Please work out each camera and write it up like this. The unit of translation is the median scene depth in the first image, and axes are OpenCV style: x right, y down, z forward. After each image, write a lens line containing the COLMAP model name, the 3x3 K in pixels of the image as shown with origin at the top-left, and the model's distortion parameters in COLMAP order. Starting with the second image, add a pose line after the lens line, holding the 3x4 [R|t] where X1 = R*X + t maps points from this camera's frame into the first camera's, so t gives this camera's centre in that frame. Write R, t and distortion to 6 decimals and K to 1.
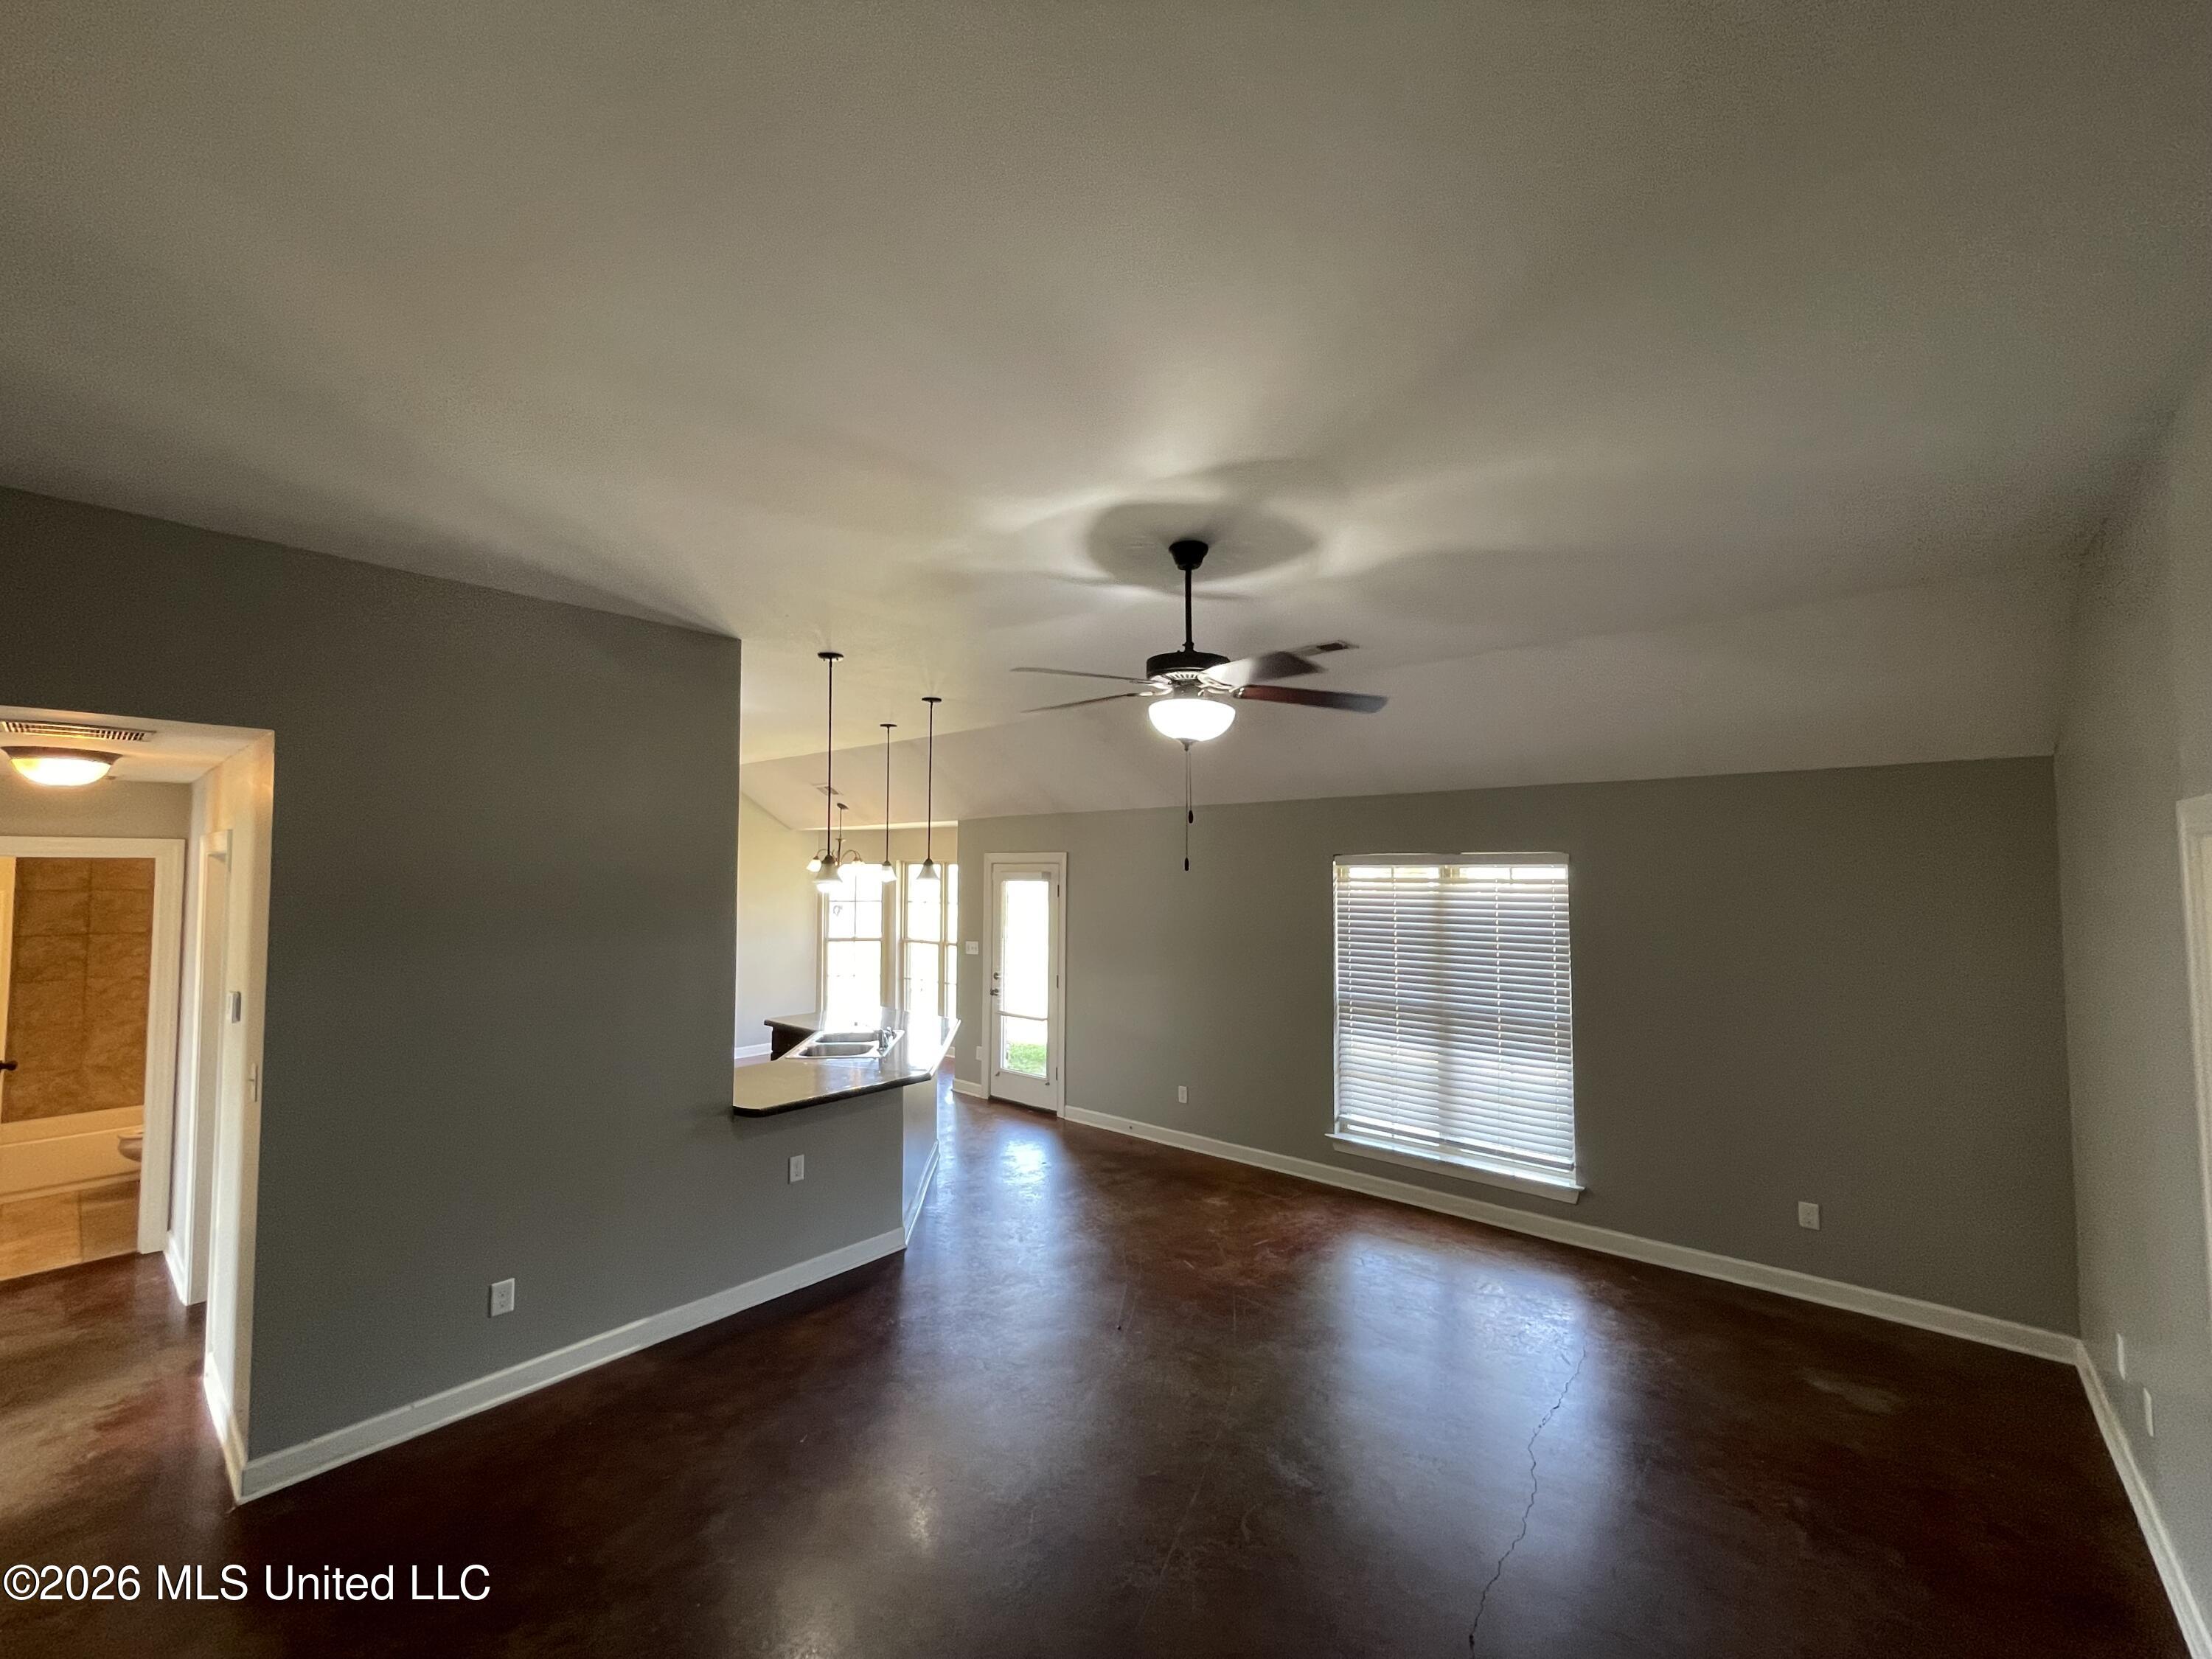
lens RADIAL K [[899.0, 0, 1106.0], [0, 899.0, 829.5], [0, 0, 1]] dist [-0.001027, 0.000262]
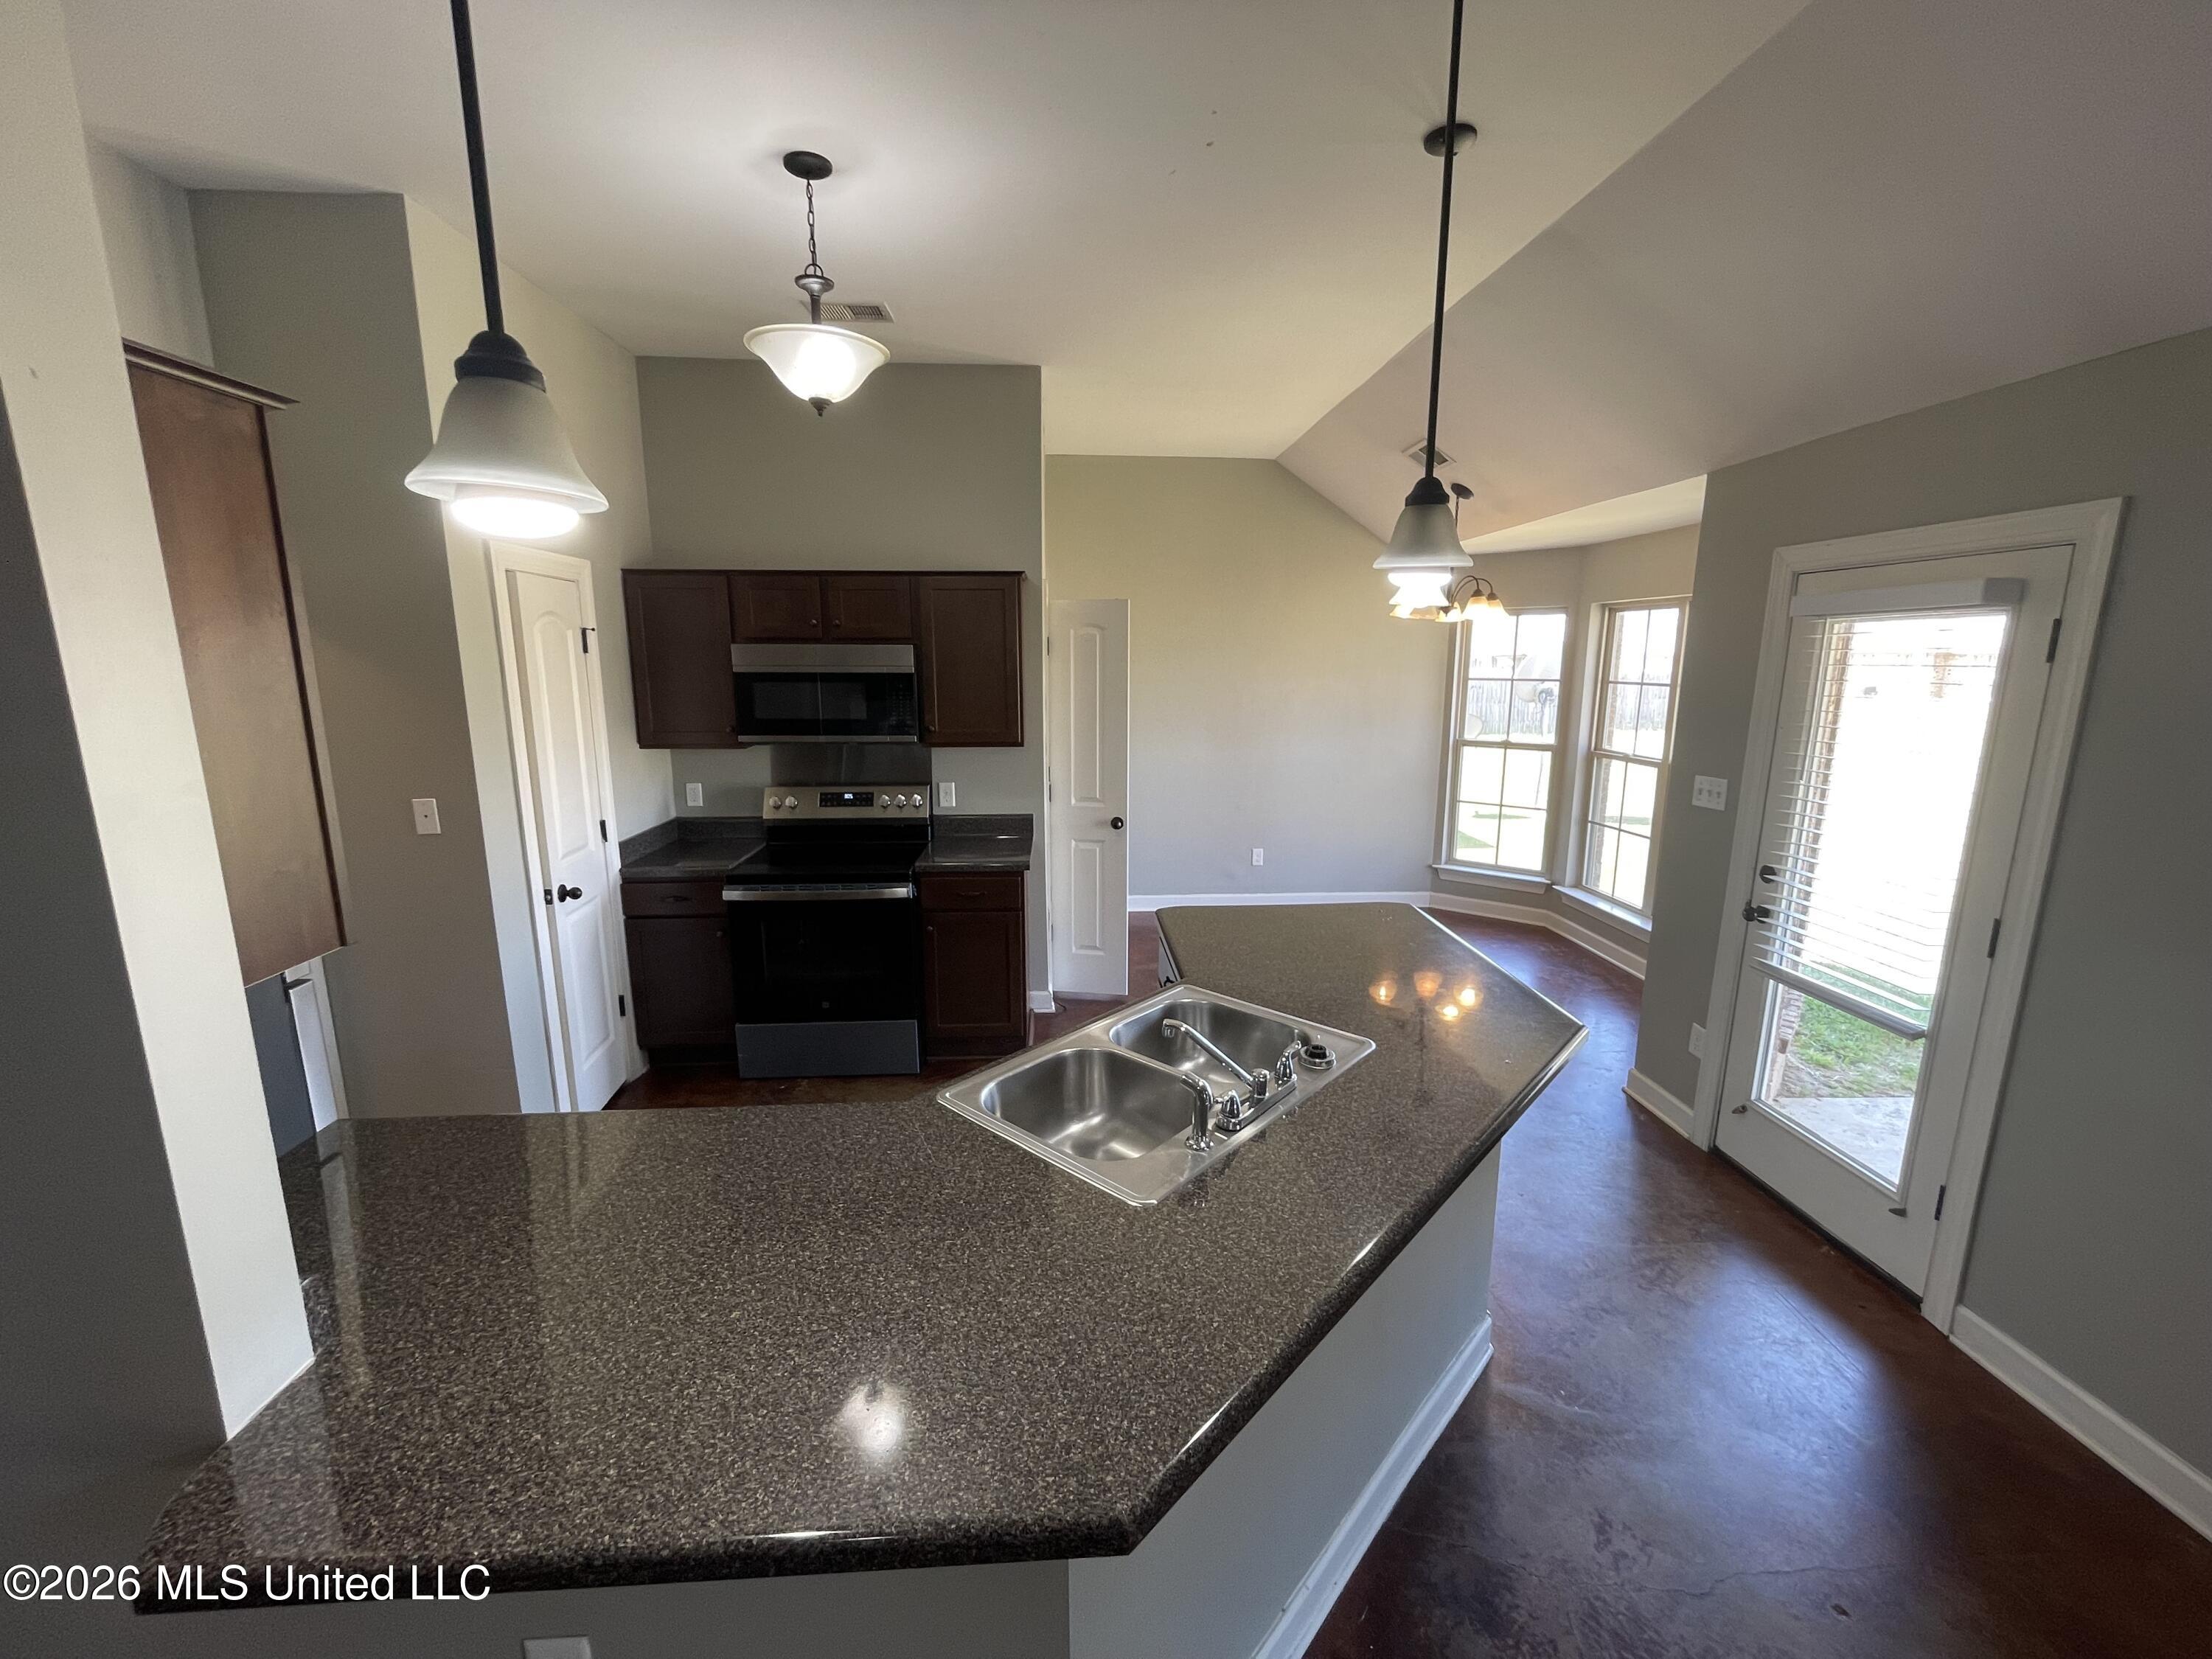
lens RADIAL K [[899.0, 0, 1106.0], [0, 899.0, 829.5], [0, 0, 1]] dist [-0.001027, 0.000262]
pose [[0.696533, 0.134255, -0.704853, -0.050299], [0.034287, 0.974990, 0.219590, 0.049602], [0.716705, -0.177119, 0.674509, 0.533358]]
